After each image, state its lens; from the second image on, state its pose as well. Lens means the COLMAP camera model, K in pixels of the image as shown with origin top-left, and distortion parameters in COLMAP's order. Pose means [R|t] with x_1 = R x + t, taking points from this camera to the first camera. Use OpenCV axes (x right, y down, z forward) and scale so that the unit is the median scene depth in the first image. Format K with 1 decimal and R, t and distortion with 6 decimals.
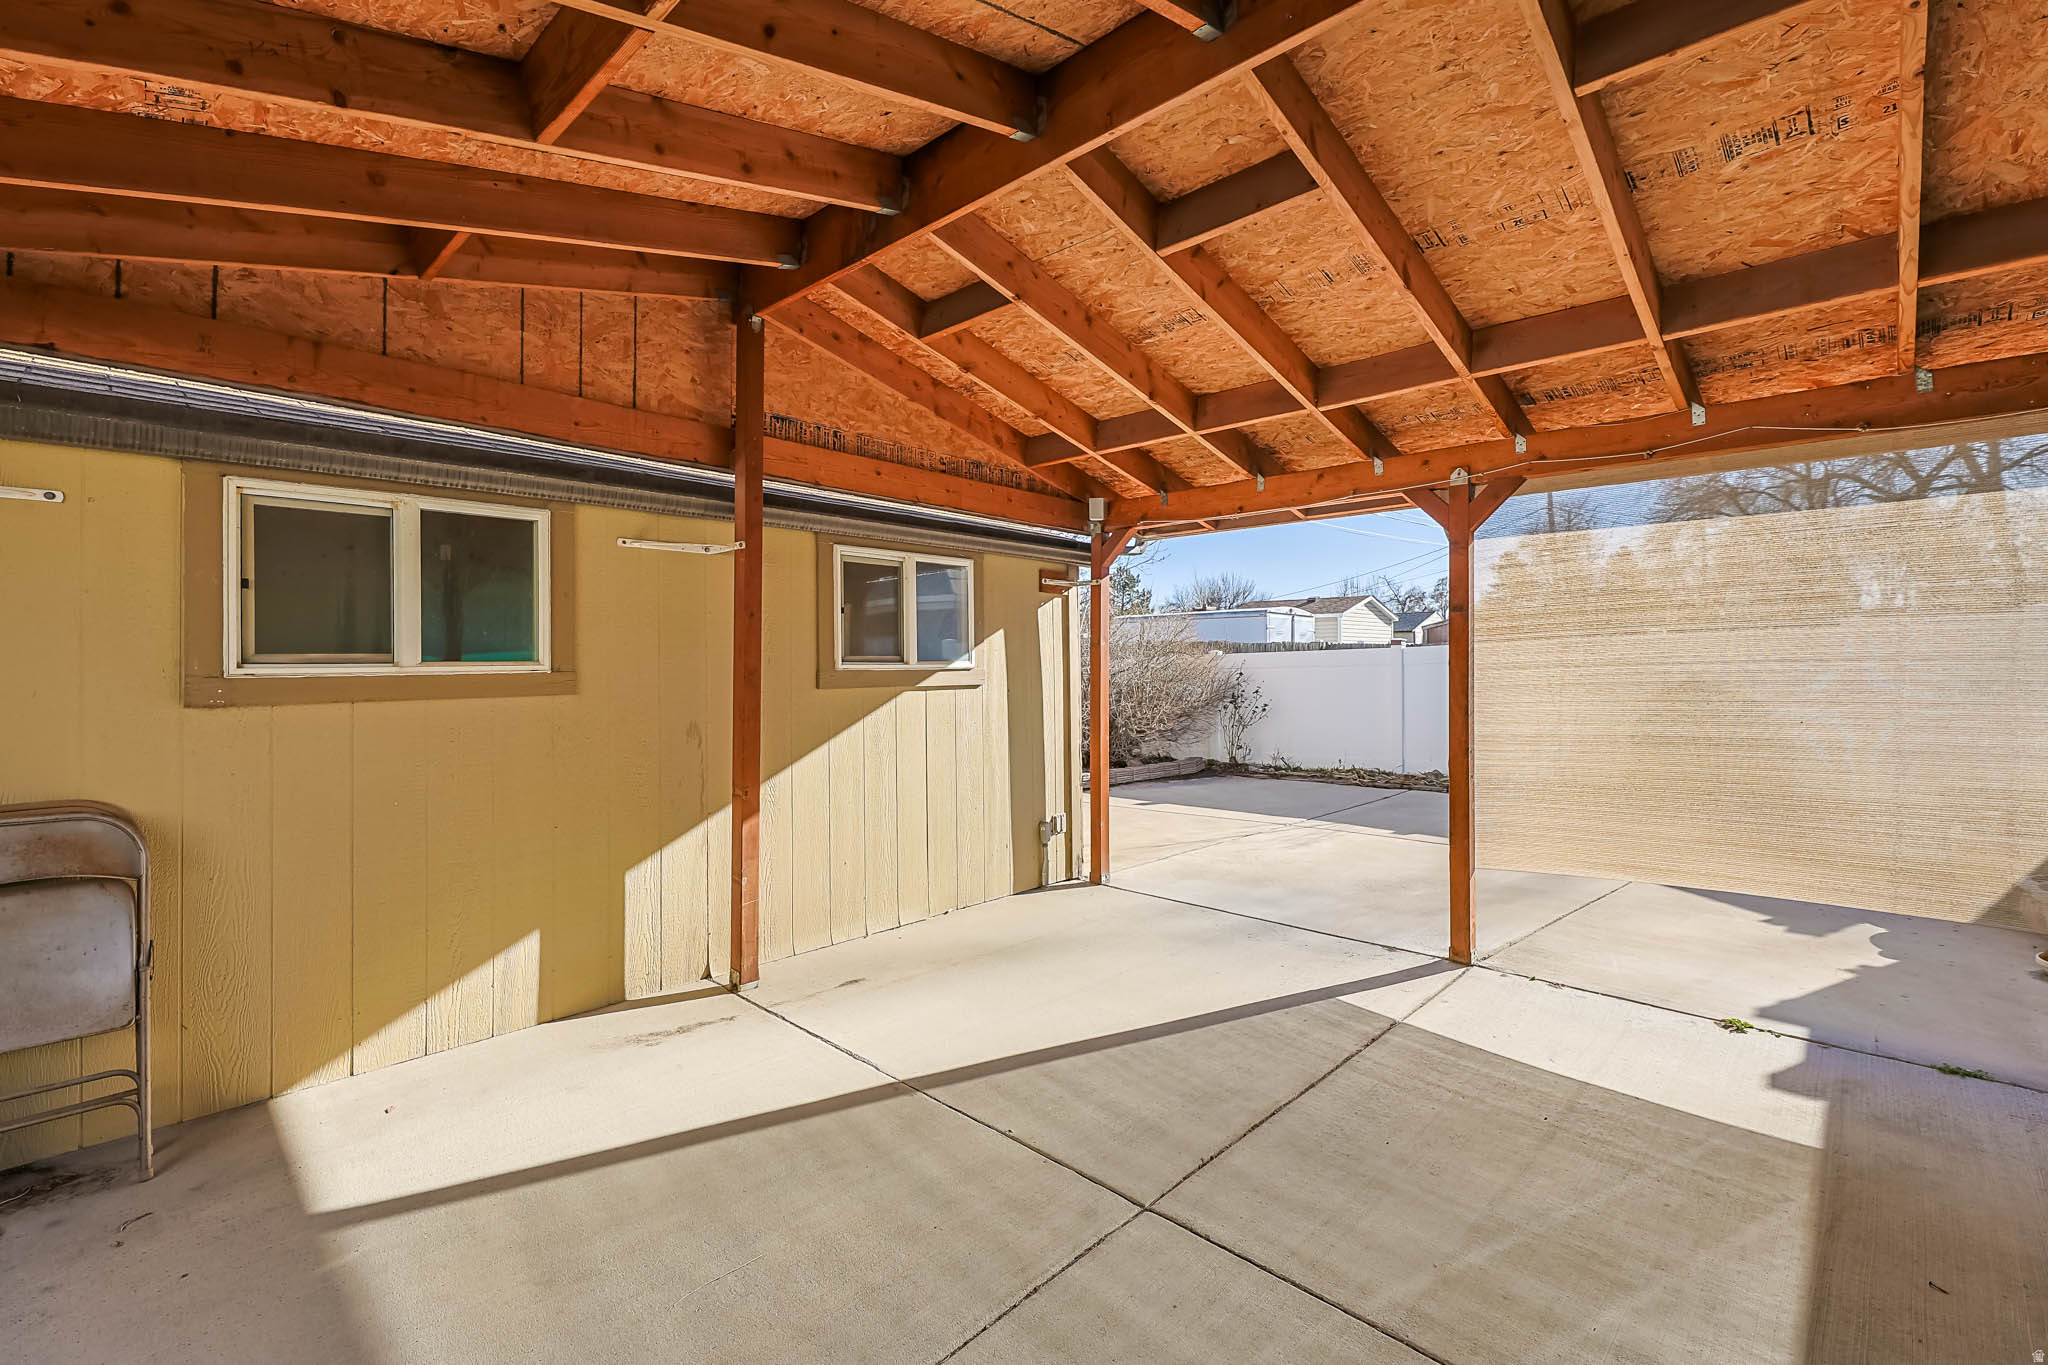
lens RADIAL K [[856.0, 0, 1039.1], [0, 856.0, 654.4], [0, 0, 1]] dist [0.000628, -0.000347]
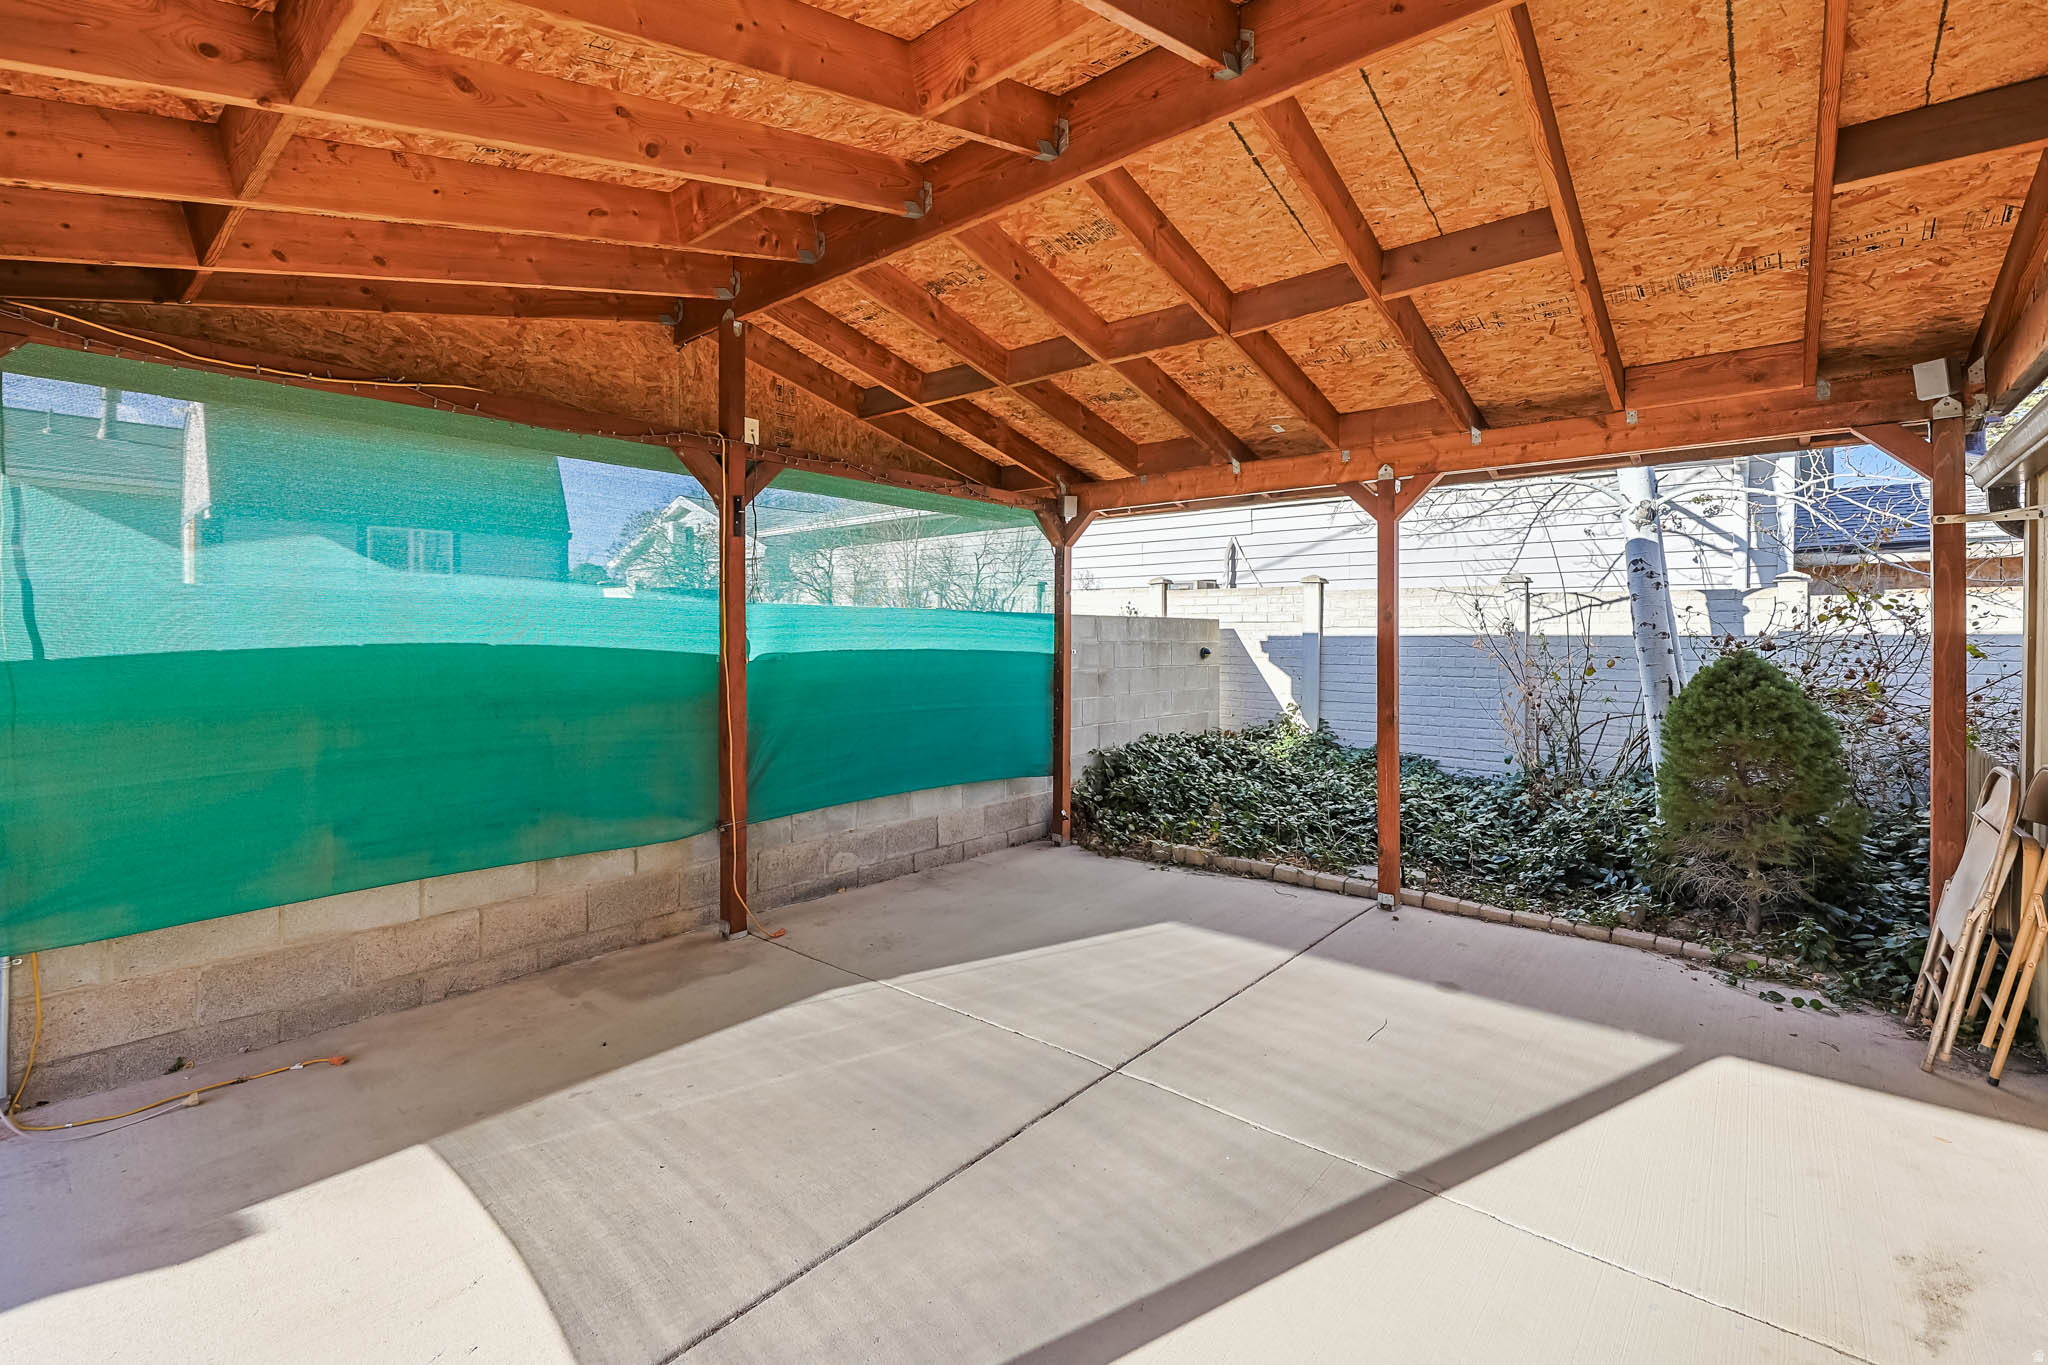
lens RADIAL K [[856.0, 0, 1039.1], [0, 856.0, 654.4], [0, 0, 1]] dist [0.000628, -0.000347]
pose [[-0.998065, -0.006221, -0.061870, 0.280462], [-0.006625, 0.999958, 0.006336, 0.015421], [0.061828, 0.006733, -0.998064, 1.995236]]
